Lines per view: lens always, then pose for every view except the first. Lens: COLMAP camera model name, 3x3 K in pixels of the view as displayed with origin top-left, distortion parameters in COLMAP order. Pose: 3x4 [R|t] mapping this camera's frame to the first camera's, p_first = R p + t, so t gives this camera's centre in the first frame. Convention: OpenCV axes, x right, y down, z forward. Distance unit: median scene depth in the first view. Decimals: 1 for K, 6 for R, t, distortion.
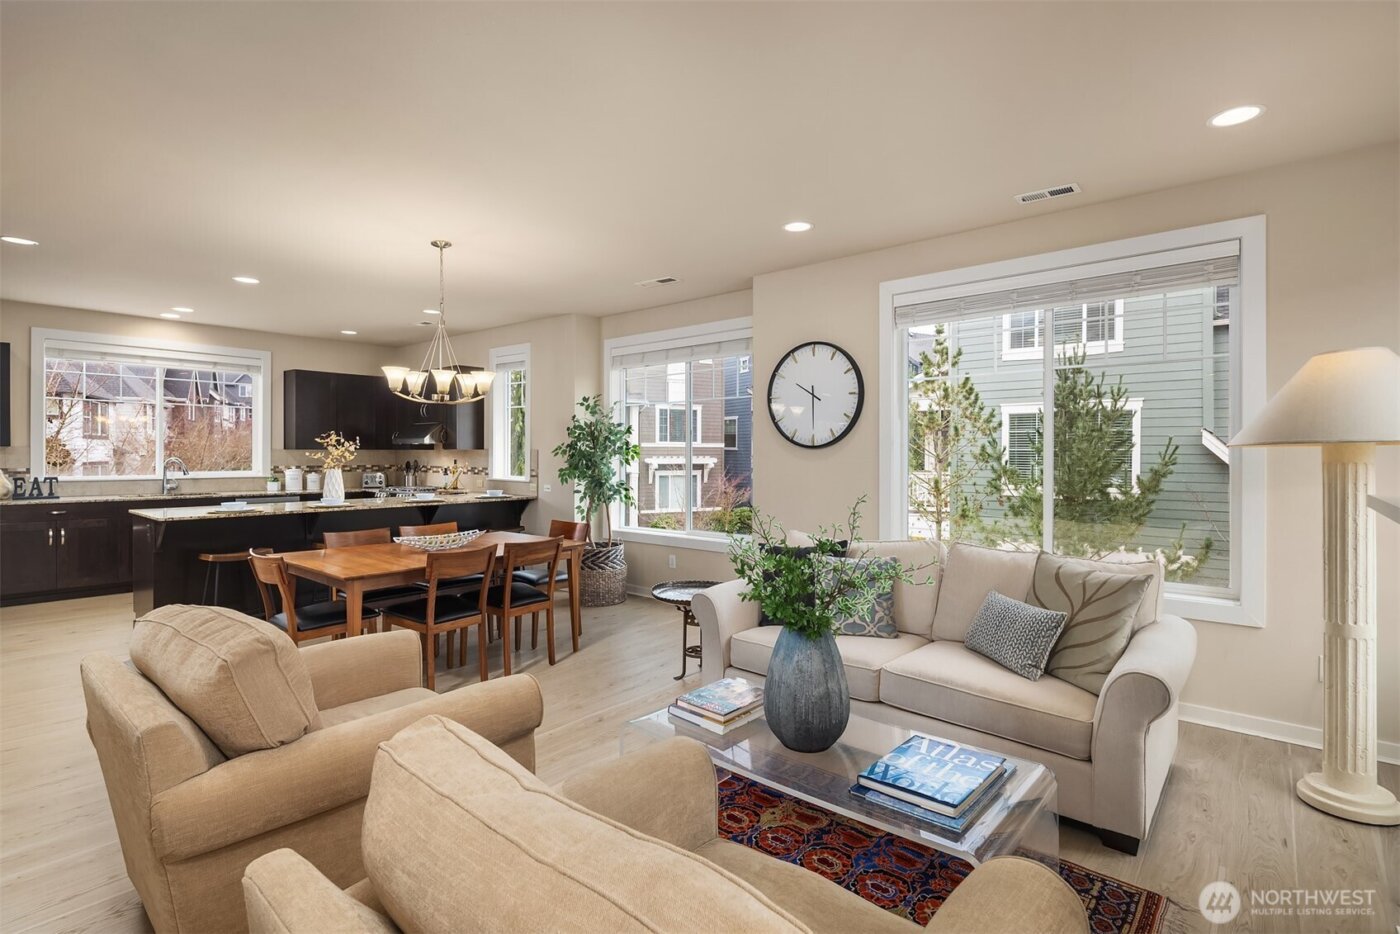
lens RADIAL K [[679.8, 0, 703.8], [0, 679.8, 459.6], [0, 0, 1]] dist [0.003200, -0.000020]
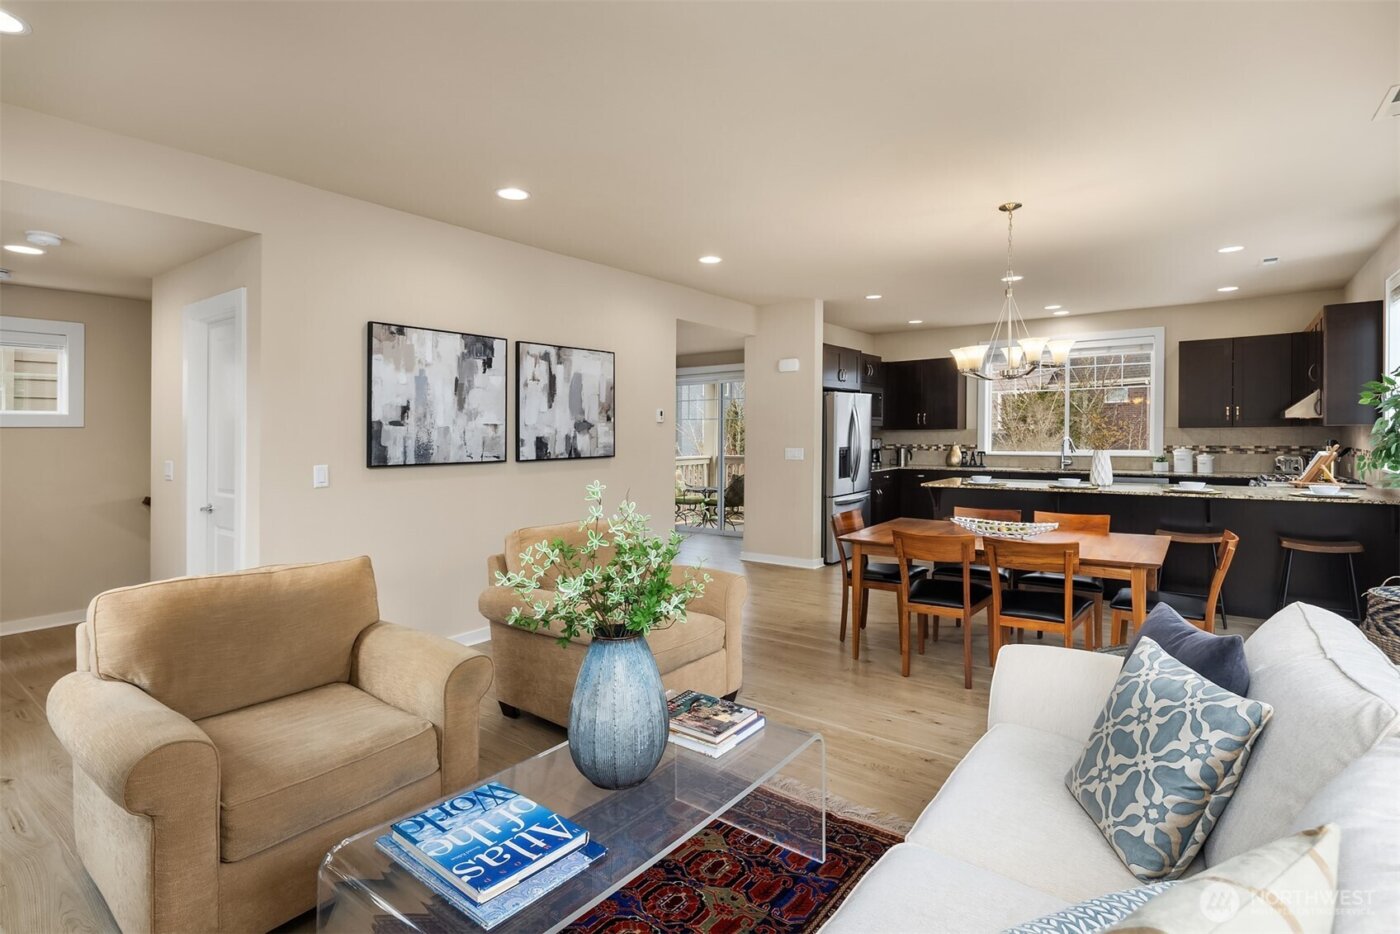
lens RADIAL K [[685.7, 0, 702.2], [0, 685.7, 429.7], [0, 0, 1]] dist [0.001893, -0.000042]
pose [[0.053591, -0.010370, -0.998509, 0.359727], [-0.000677, 0.999945, -0.010421, -0.002564], [0.998563, 0.001234, 0.053581, 0.374168]]
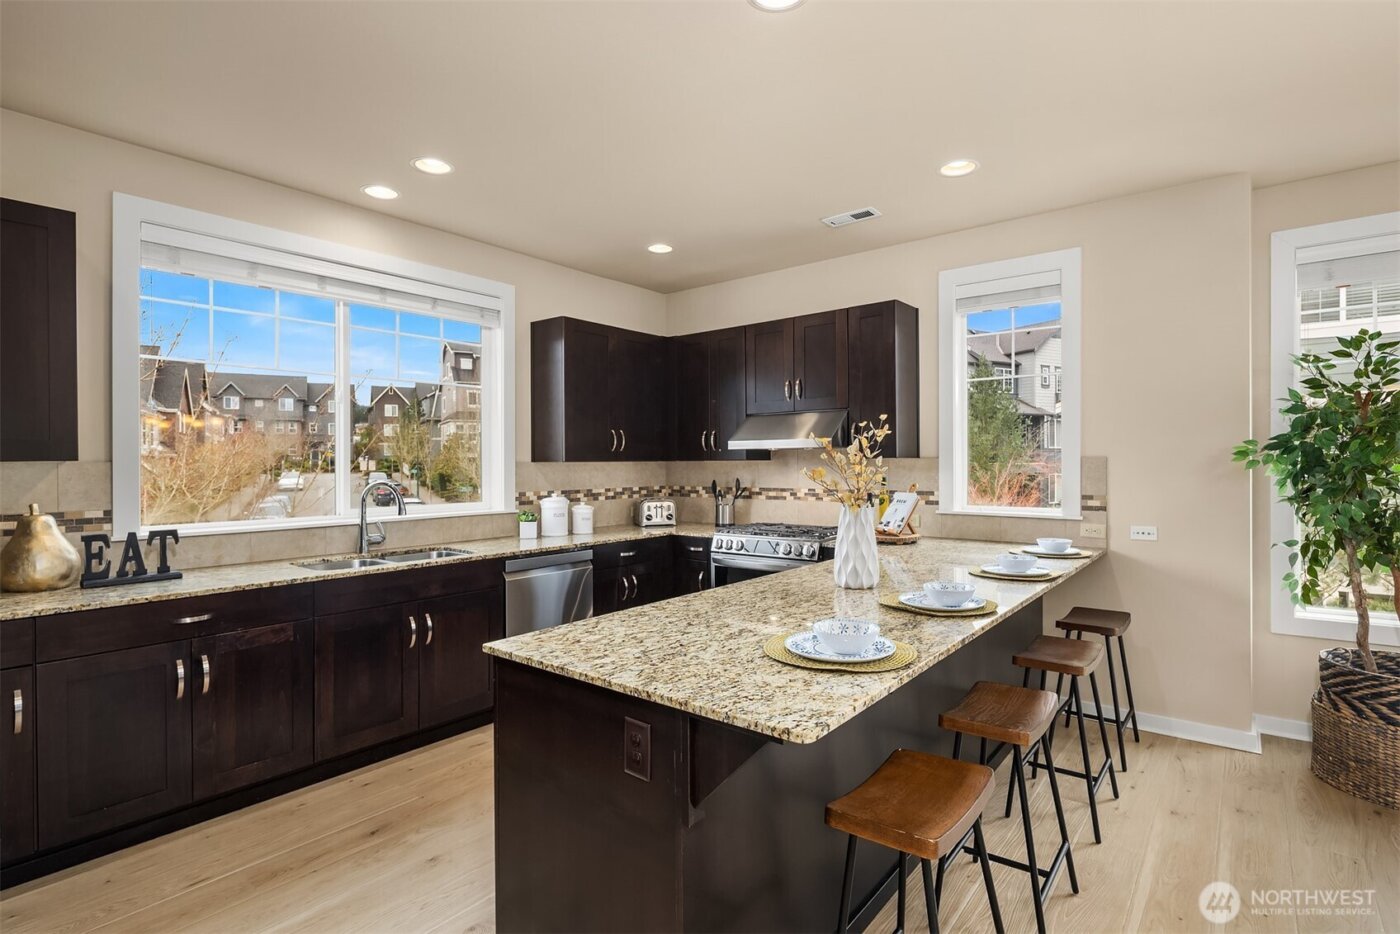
lens RADIAL K [[683.6, 0, 700.0], [0, 683.6, 467.0], [0, 0, 1]] dist [0.004448, 0.000810]
pose [[0.999663, -0.012664, 0.022682, -0.614226], [0.012754, 0.999911, -0.003850, -0.009164], [-0.022632, 0.004138, 0.999735, 0.543710]]
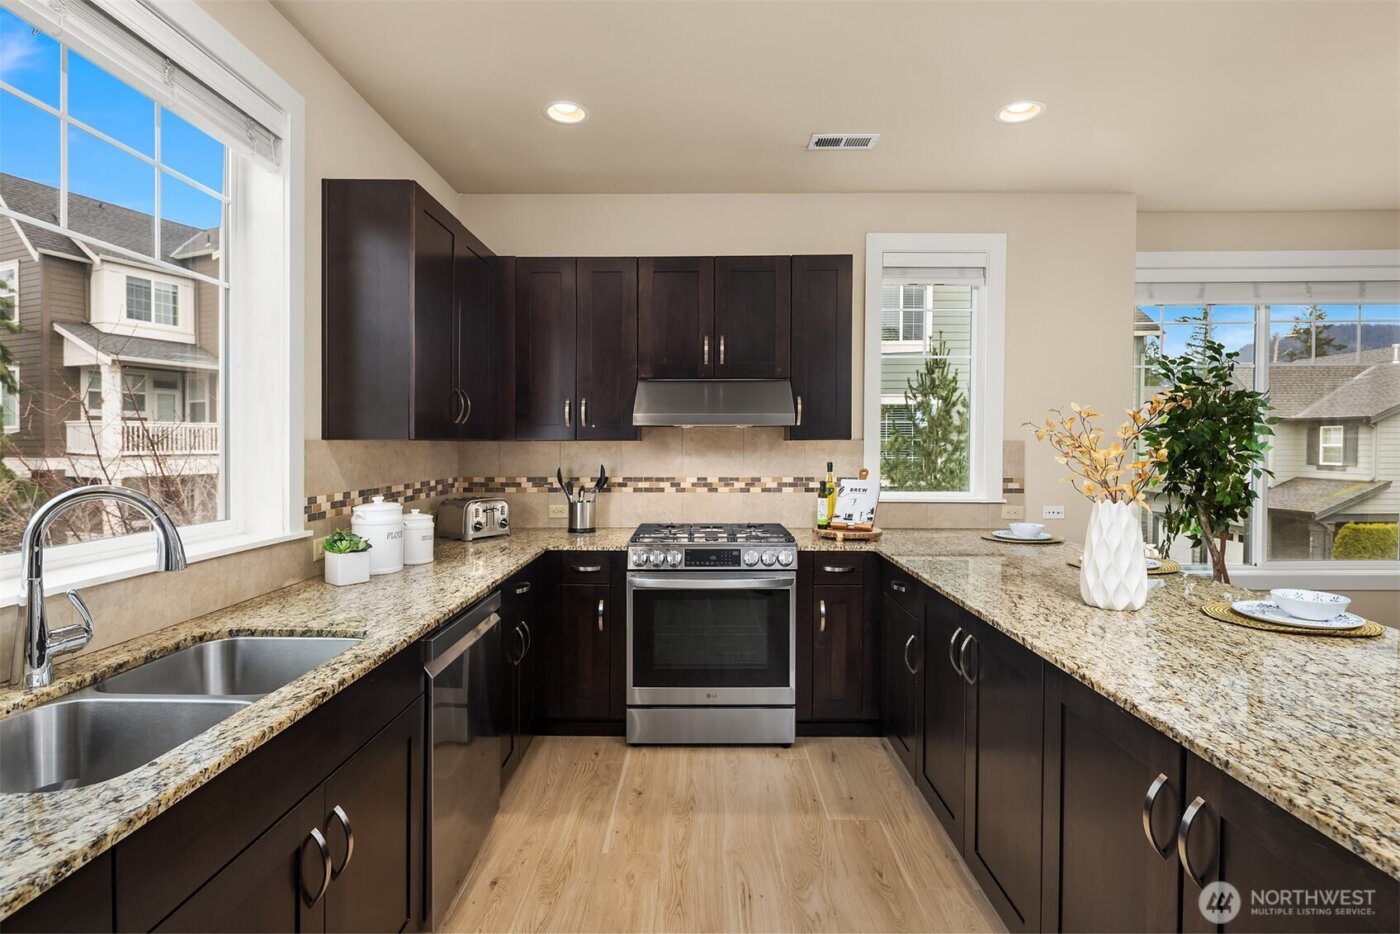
lens RADIAL K [[685.3, 0, 701.5], [0, 685.3, 456.8], [0, 0, 1]] dist [0.000822, -0.000222]
pose [[0.767906, -0.017024, 0.640336, -0.853461], [0.010161, 0.999845, 0.014397, -0.013069], [-0.640482, -0.004549, 0.767960, 0.824852]]
